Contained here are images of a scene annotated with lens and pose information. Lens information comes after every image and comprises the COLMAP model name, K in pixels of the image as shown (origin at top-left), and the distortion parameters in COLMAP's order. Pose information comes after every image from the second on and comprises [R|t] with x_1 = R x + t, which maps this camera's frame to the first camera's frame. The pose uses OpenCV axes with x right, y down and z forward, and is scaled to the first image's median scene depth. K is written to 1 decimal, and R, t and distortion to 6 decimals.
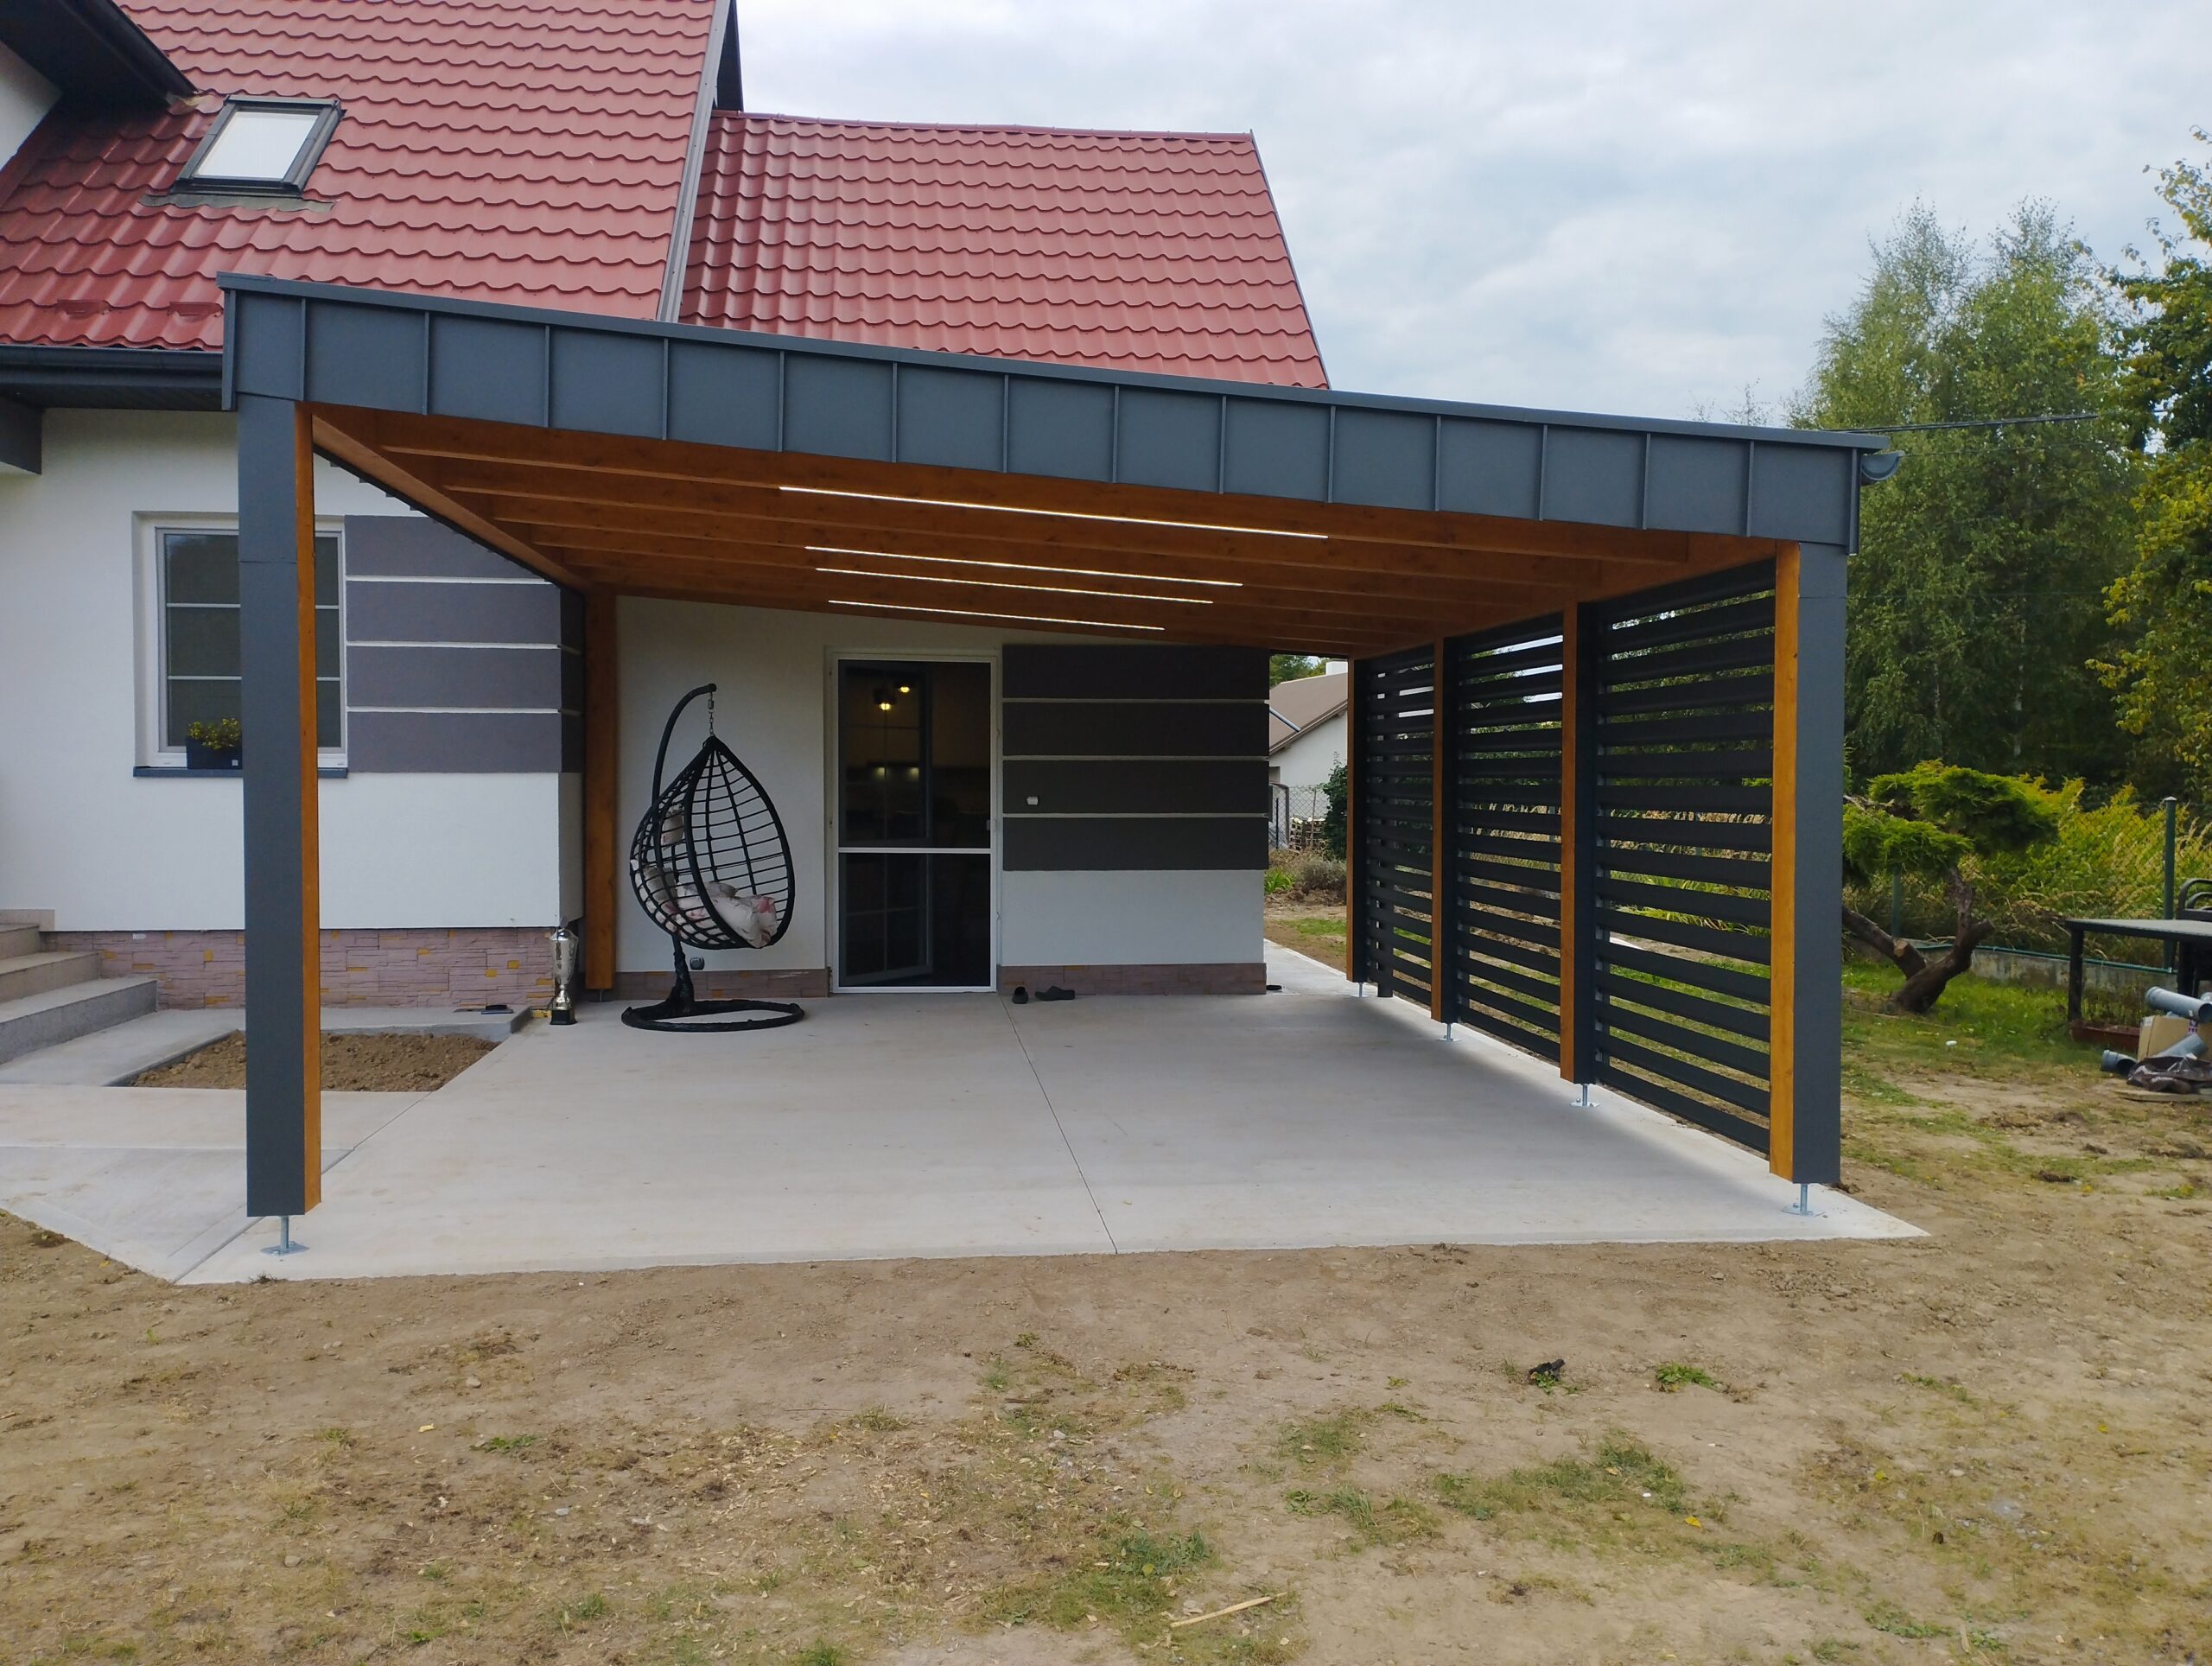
lens RADIAL K [[1803.4, 0, 1106.0], [0, 1803.4, 833.0], [0, 0, 1]] dist [0.101860, -0.118304]
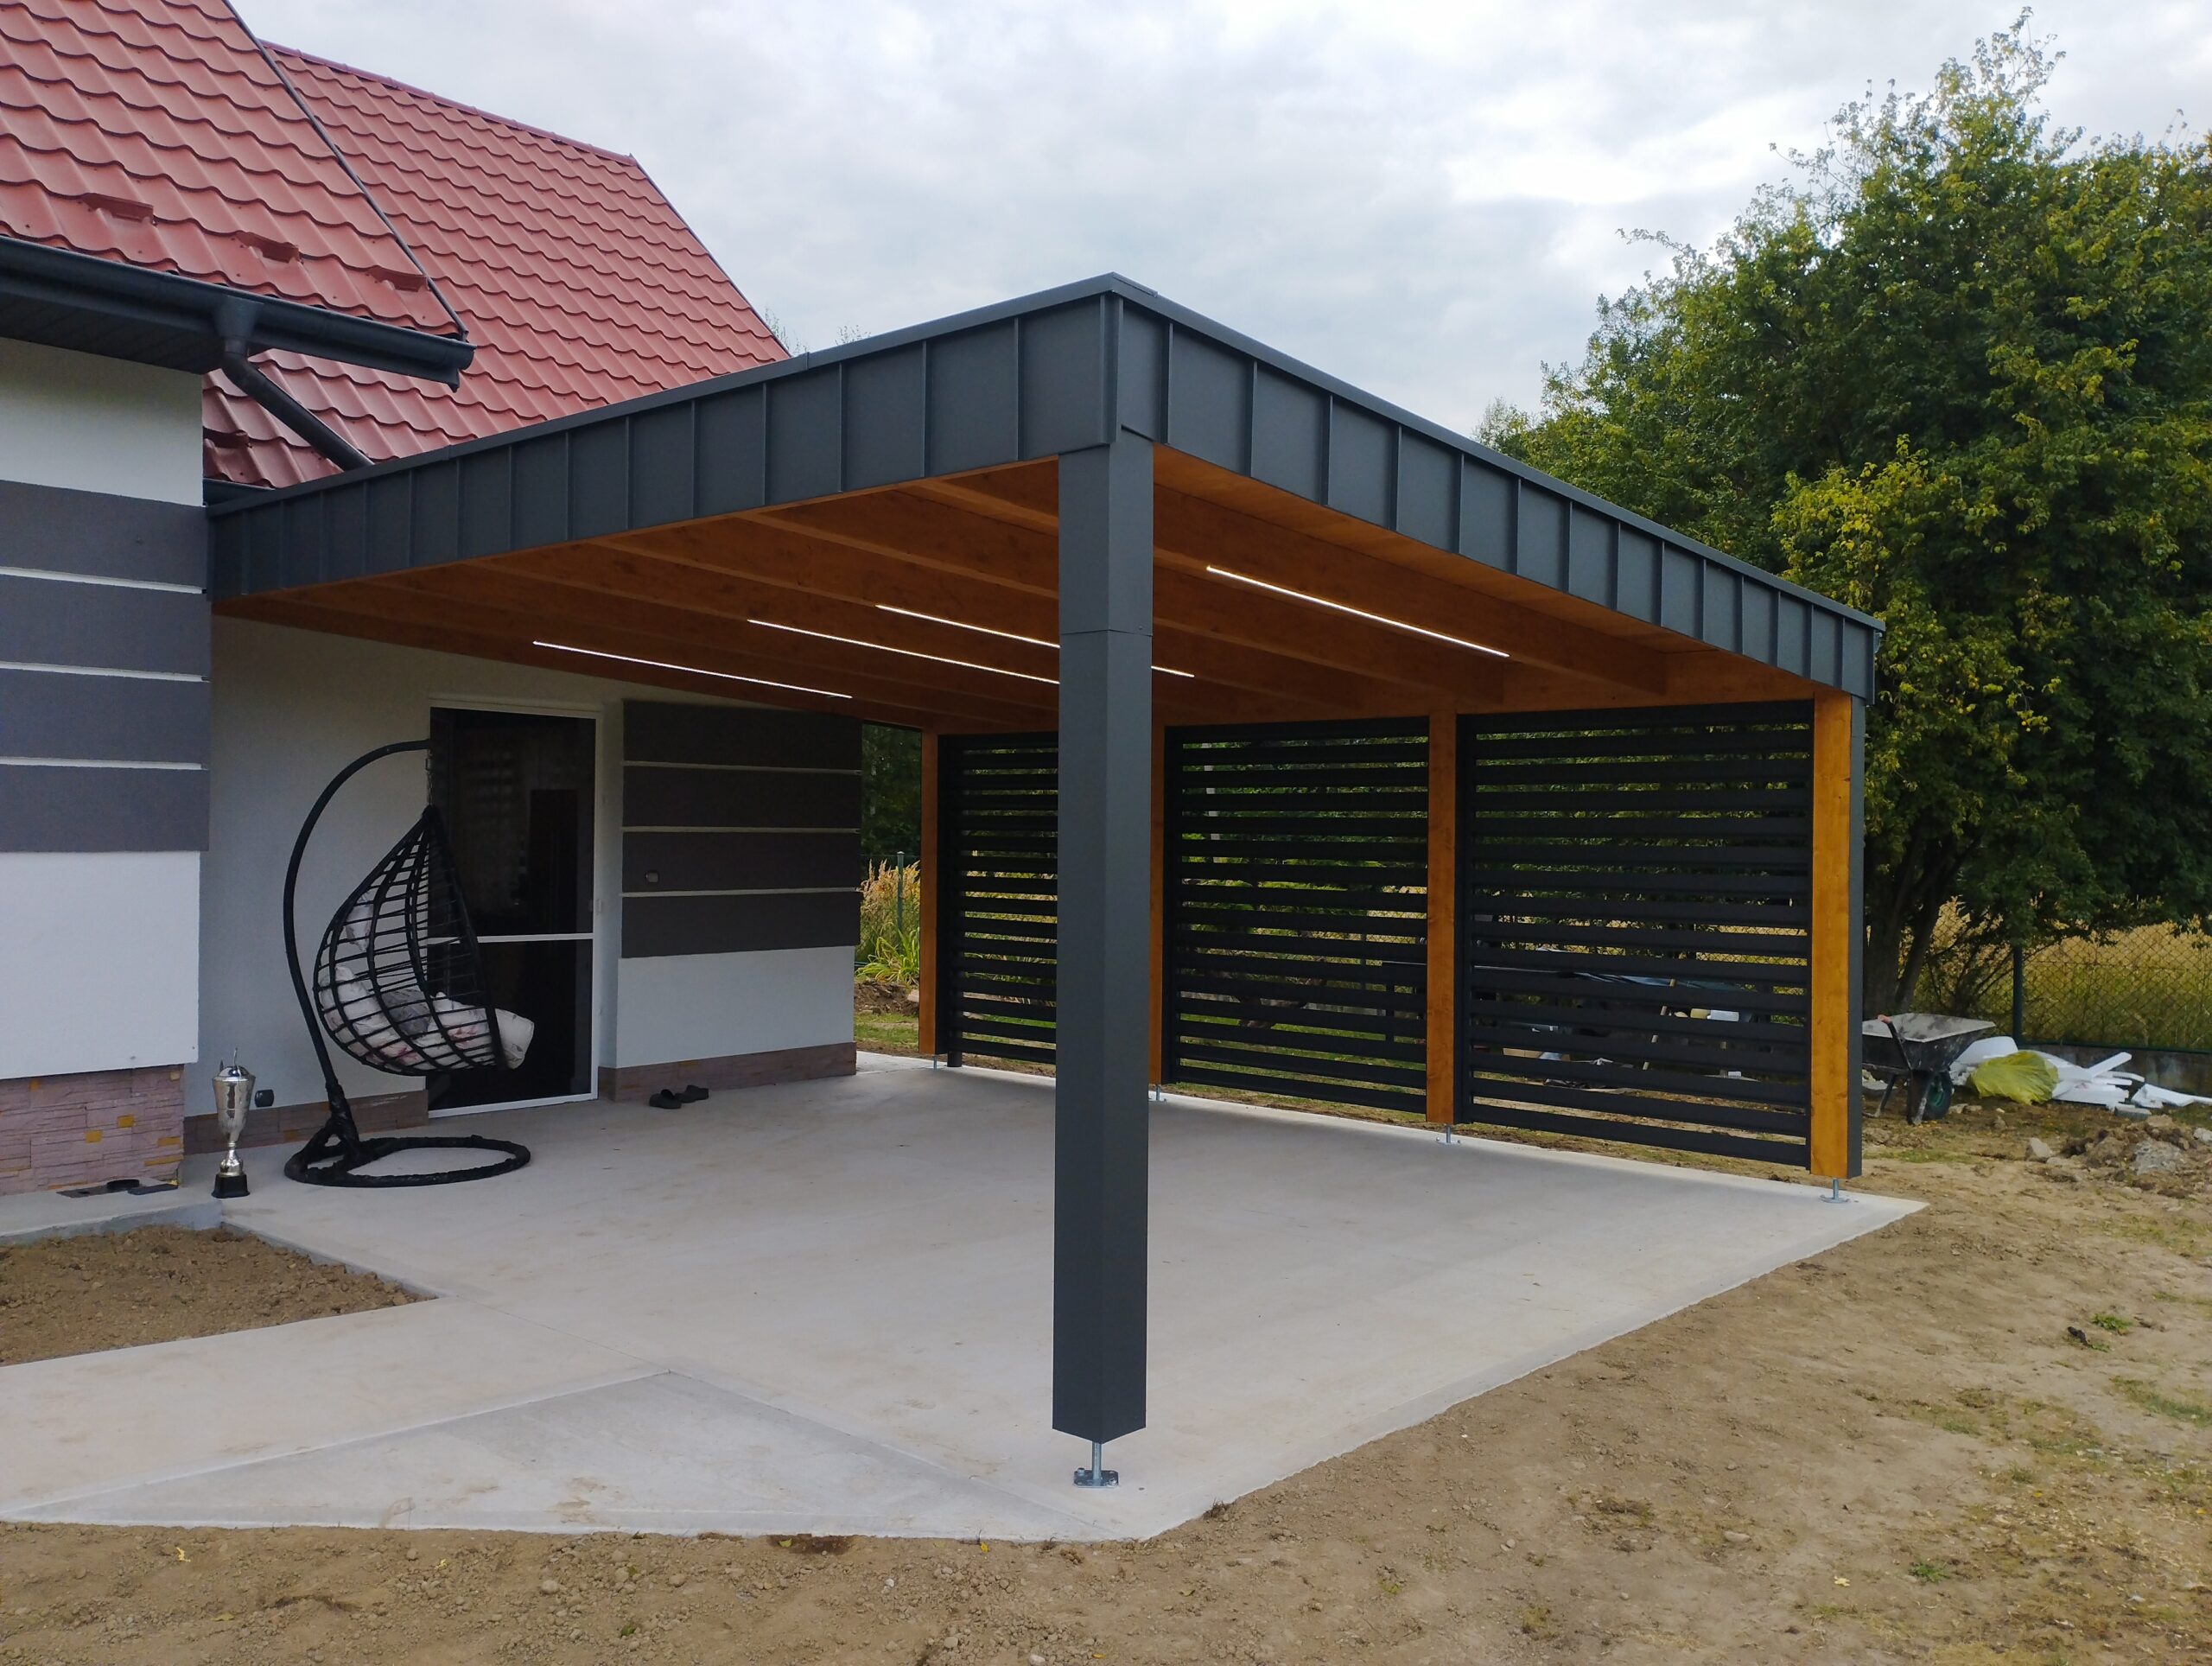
lens RADIAL K [[1803.4, 0, 1106.0], [0, 1803.4, 833.0], [0, 0, 1]] dist [0.101860, -0.118304]
pose [[0.746613, 0.006008, 0.665232, -0.520353], [0.010454, 0.999730, -0.020763, -0.021262], [-0.665177, 0.022456, 0.746348, 0.209622]]
